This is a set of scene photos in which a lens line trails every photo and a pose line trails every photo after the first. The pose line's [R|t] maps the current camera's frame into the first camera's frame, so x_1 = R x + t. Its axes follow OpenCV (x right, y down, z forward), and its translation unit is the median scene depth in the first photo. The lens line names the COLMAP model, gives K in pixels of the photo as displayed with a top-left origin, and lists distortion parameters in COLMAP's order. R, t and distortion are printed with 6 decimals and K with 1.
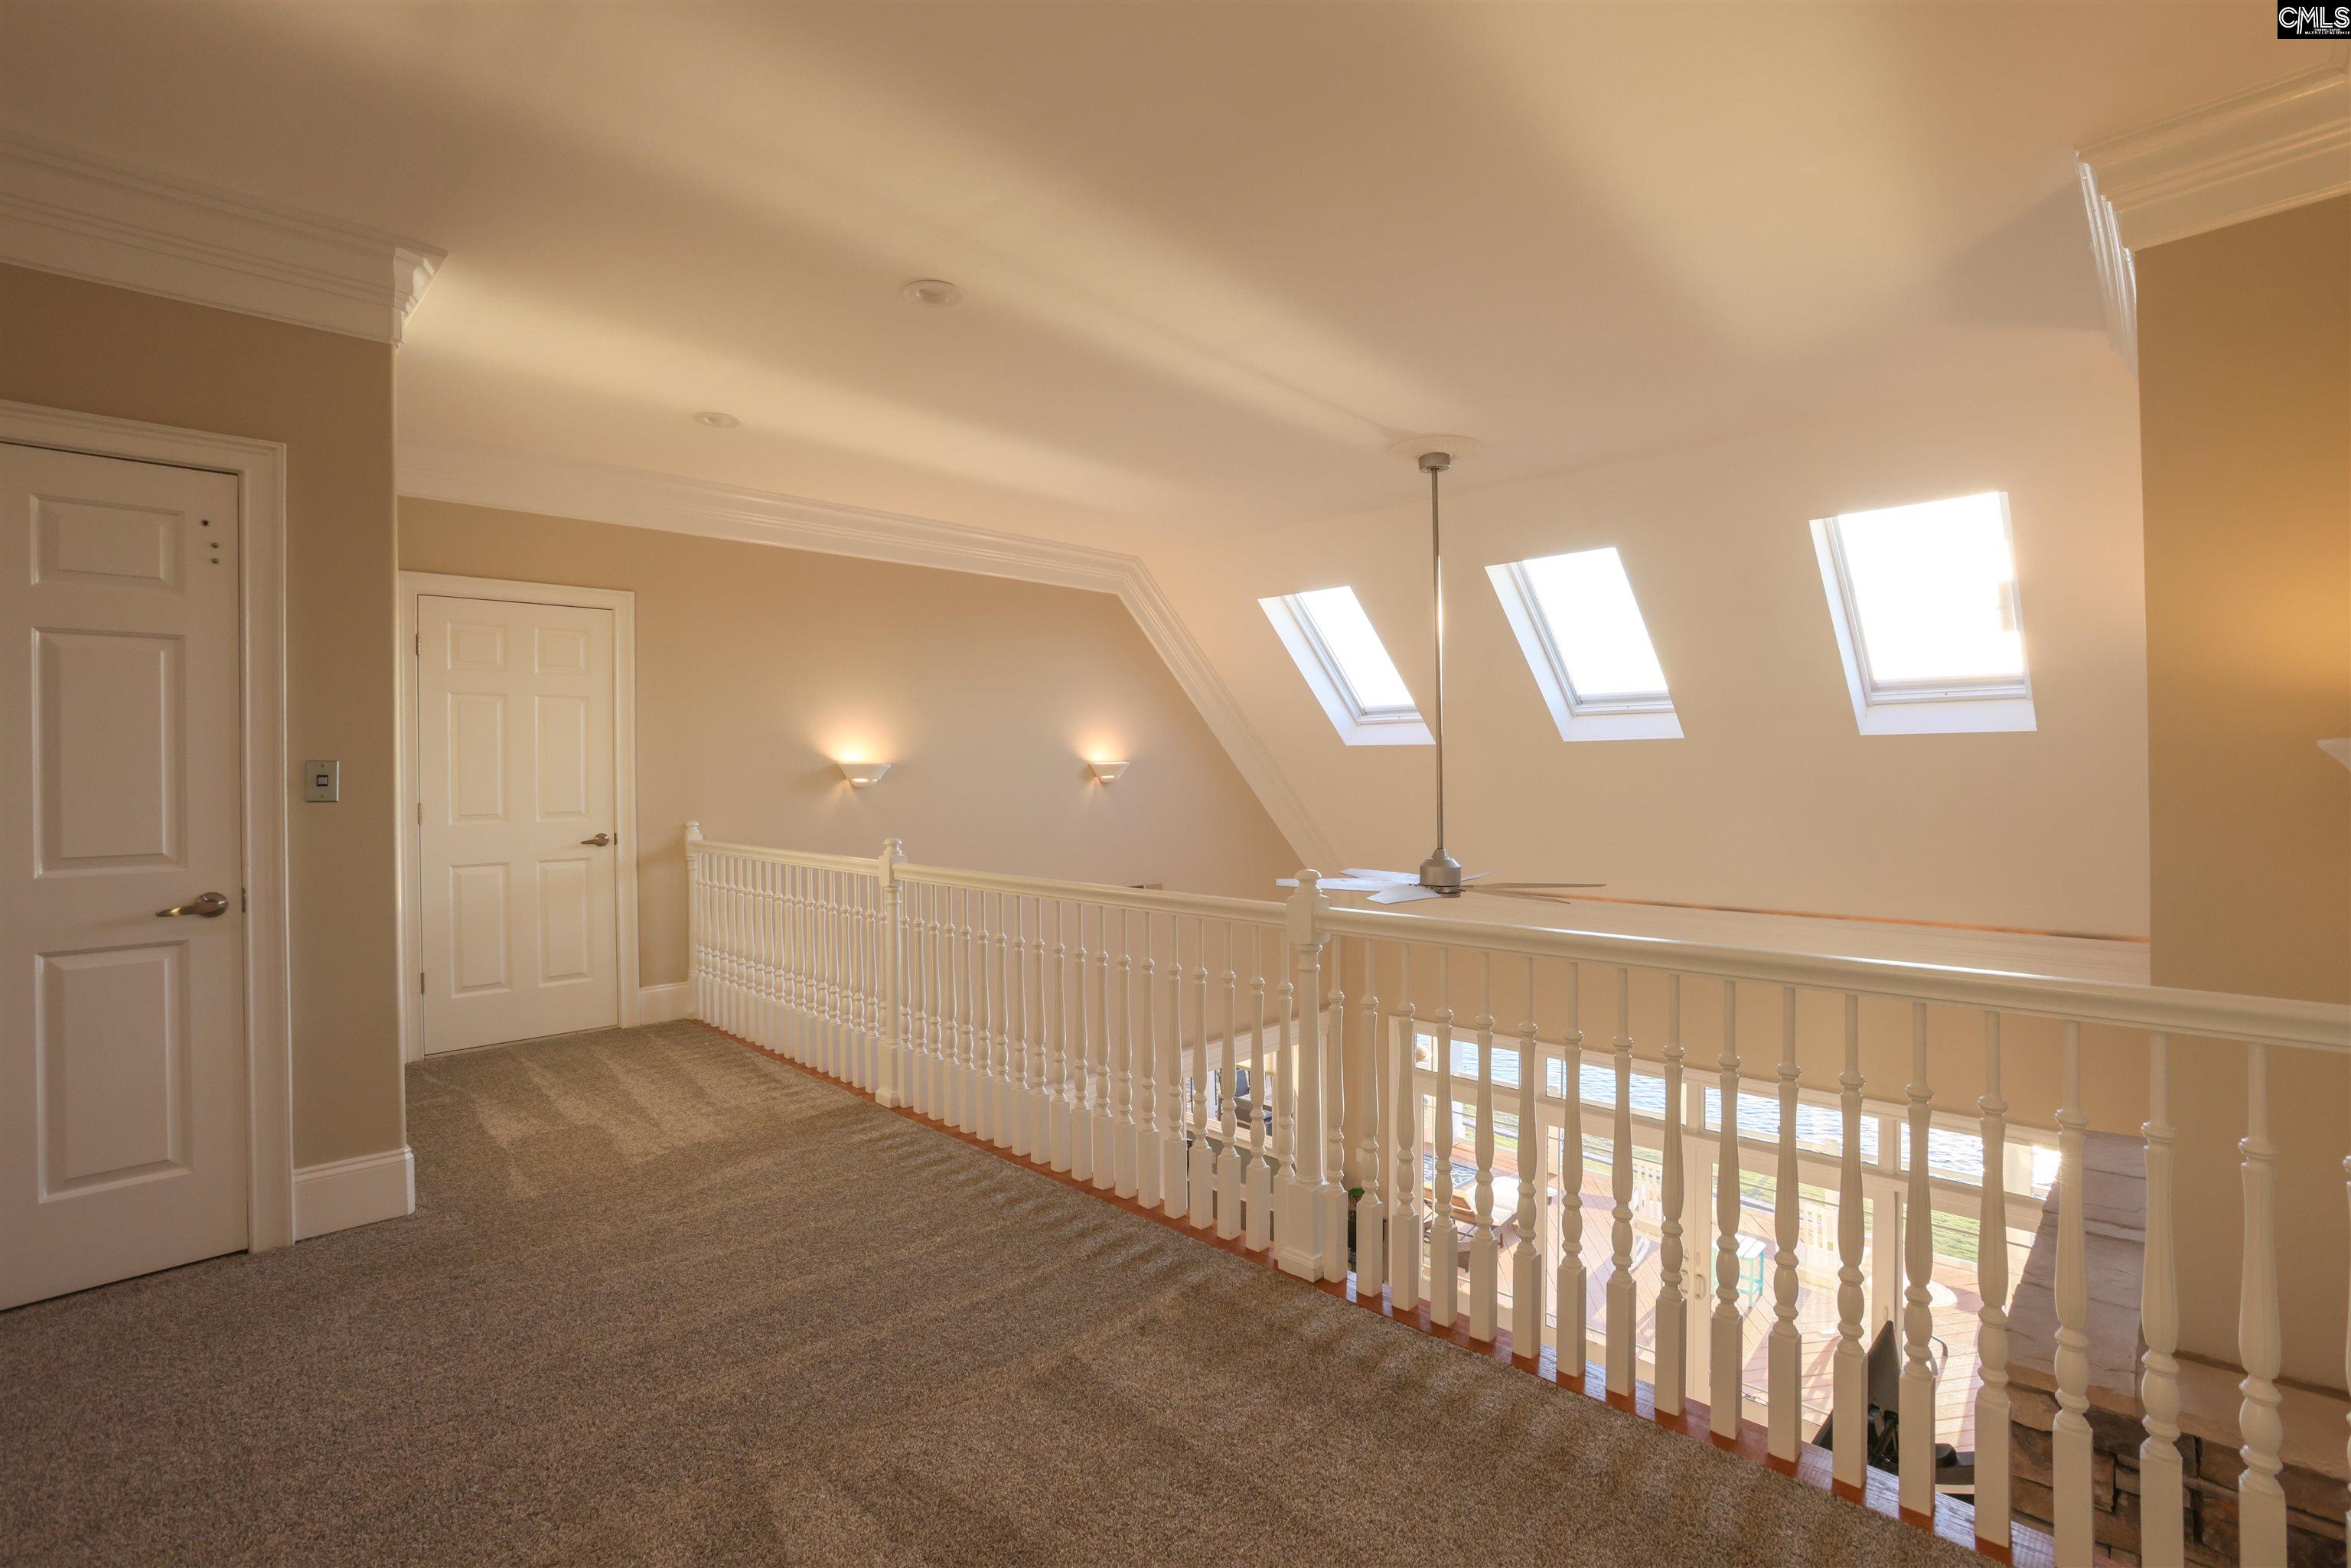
lens RADIAL K [[1076.1, 0, 1292.3], [0, 1076.1, 776.1], [0, 0, 1]] dist [-0.001185, 0.034327]
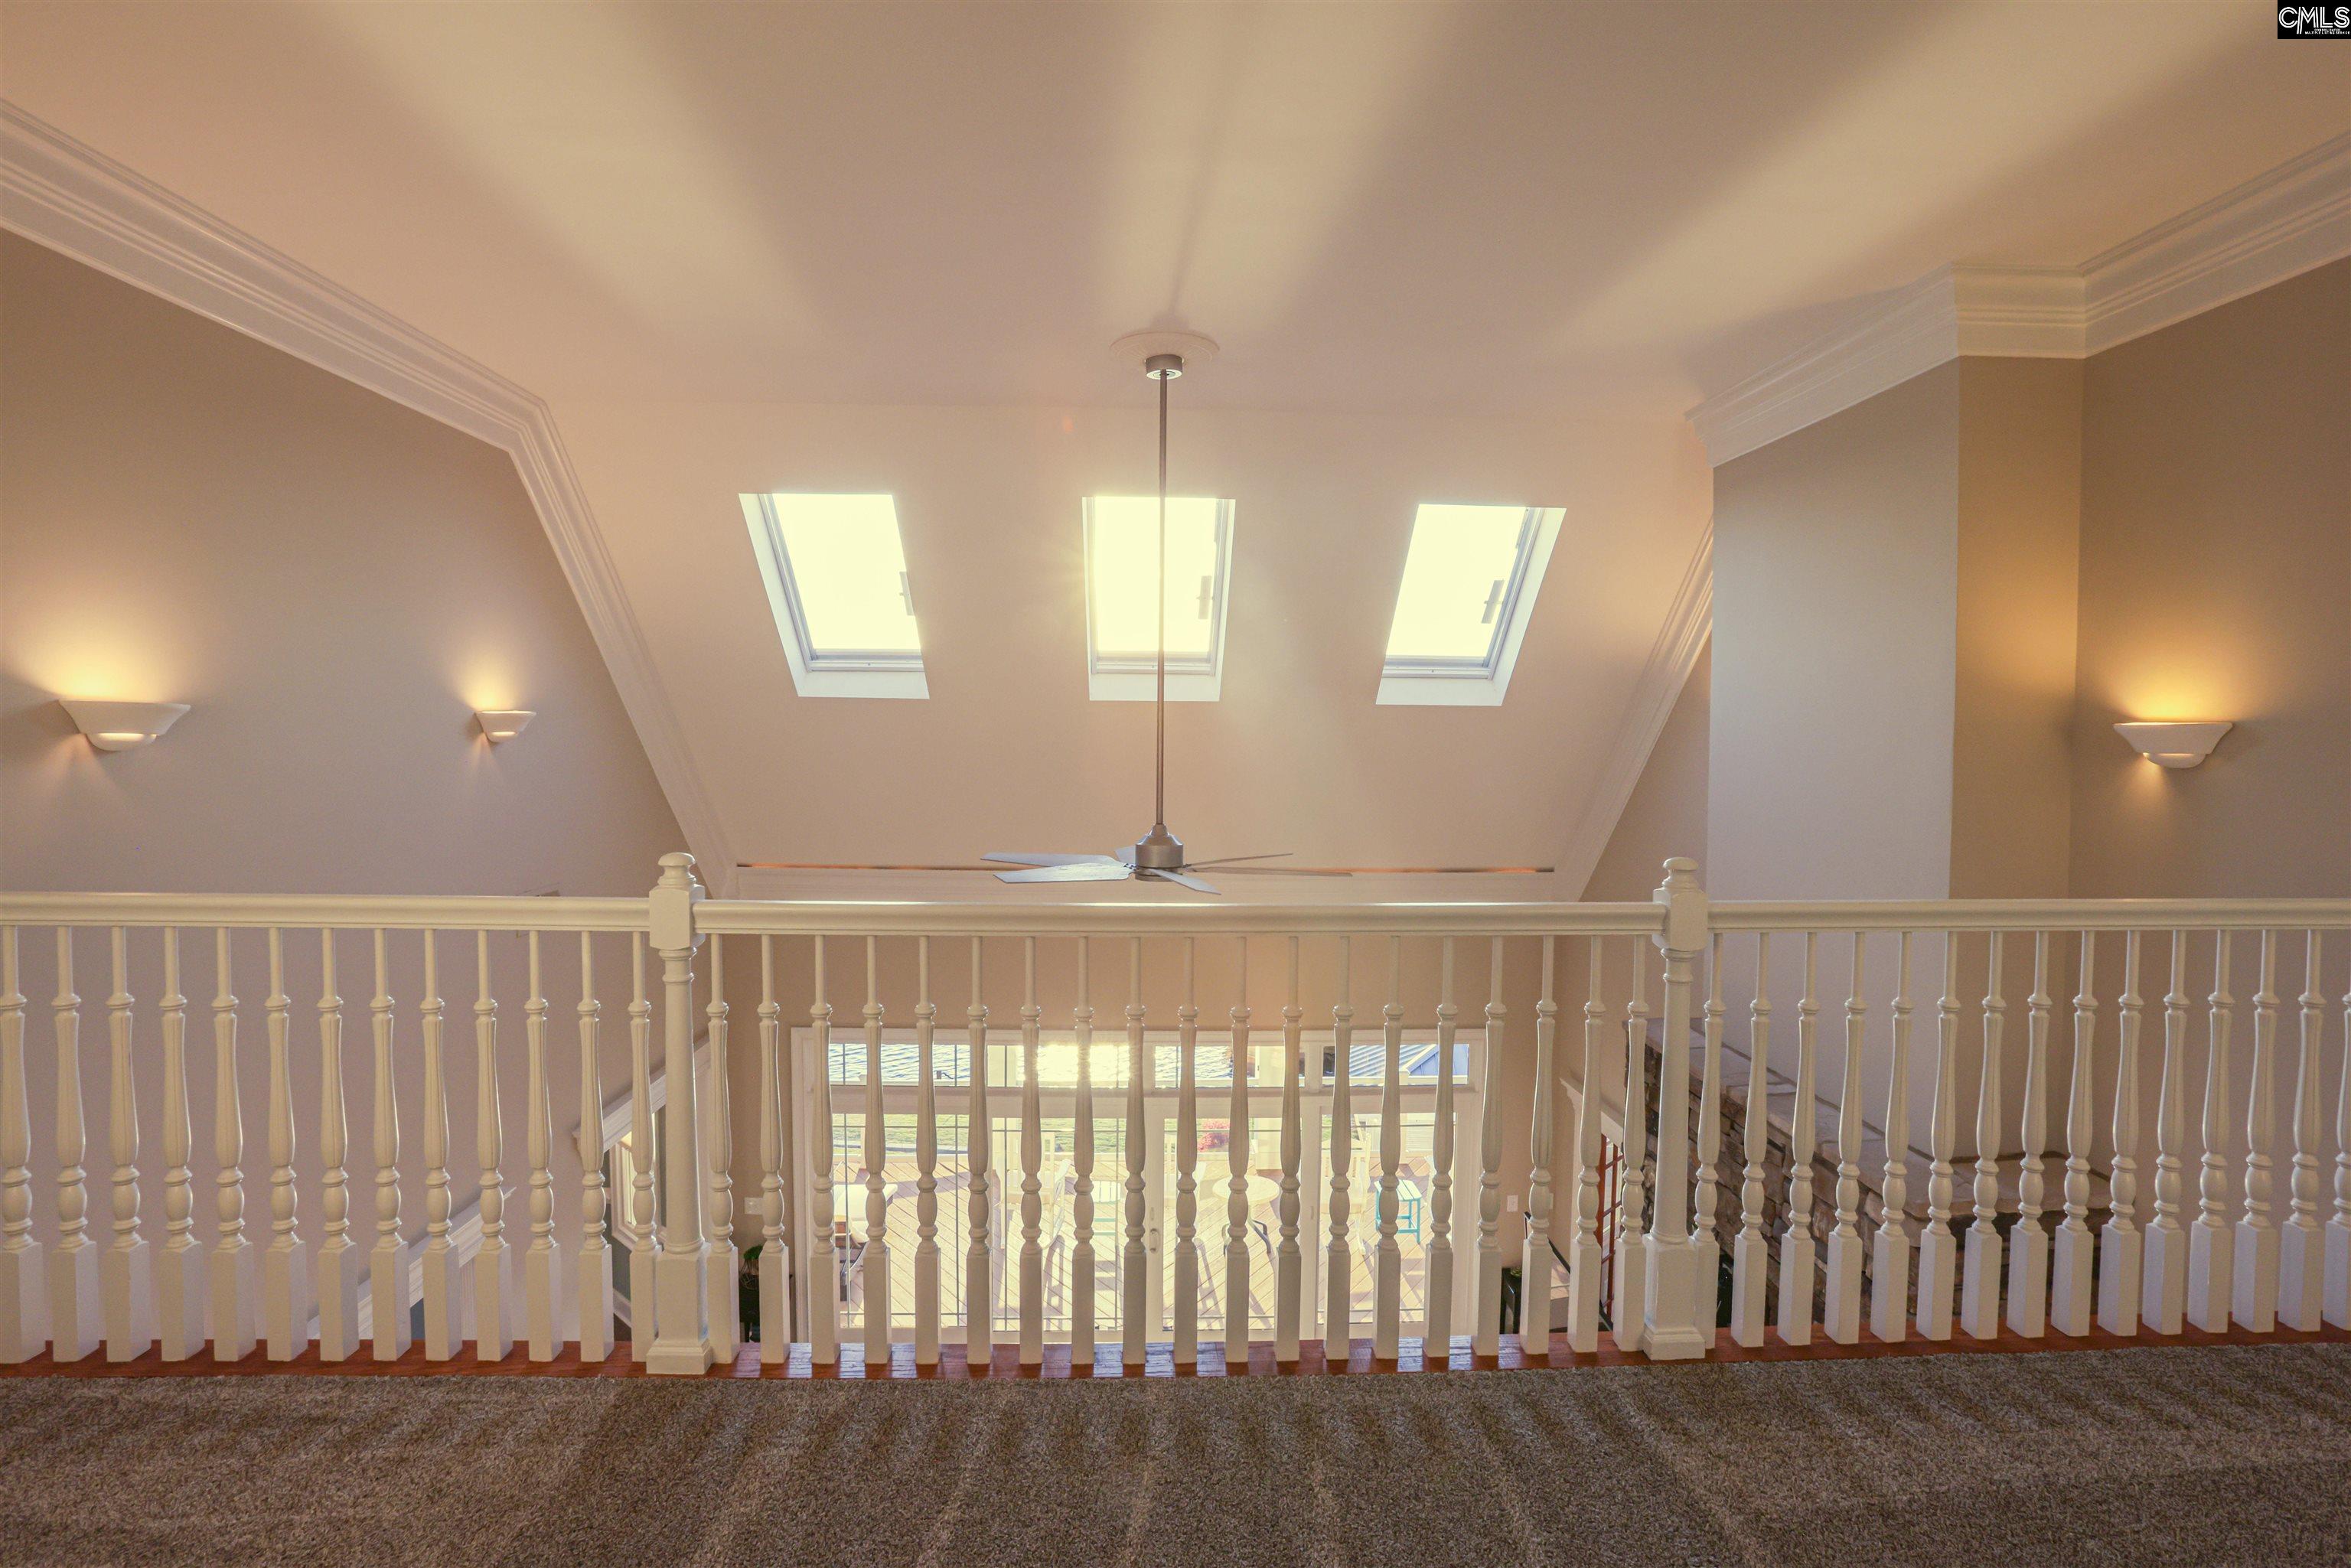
lens RADIAL K [[1076.2, 0, 1177.4], [0, 1076.2, 767.0], [0, 0, 1]] dist [-0.077073, 0.034731]
pose [[0.737198, -0.010654, 0.675593, -0.296882], [-0.008343, 0.999656, 0.024868, 0.001738], [-0.675625, -0.023969, 0.736855, 0.267348]]
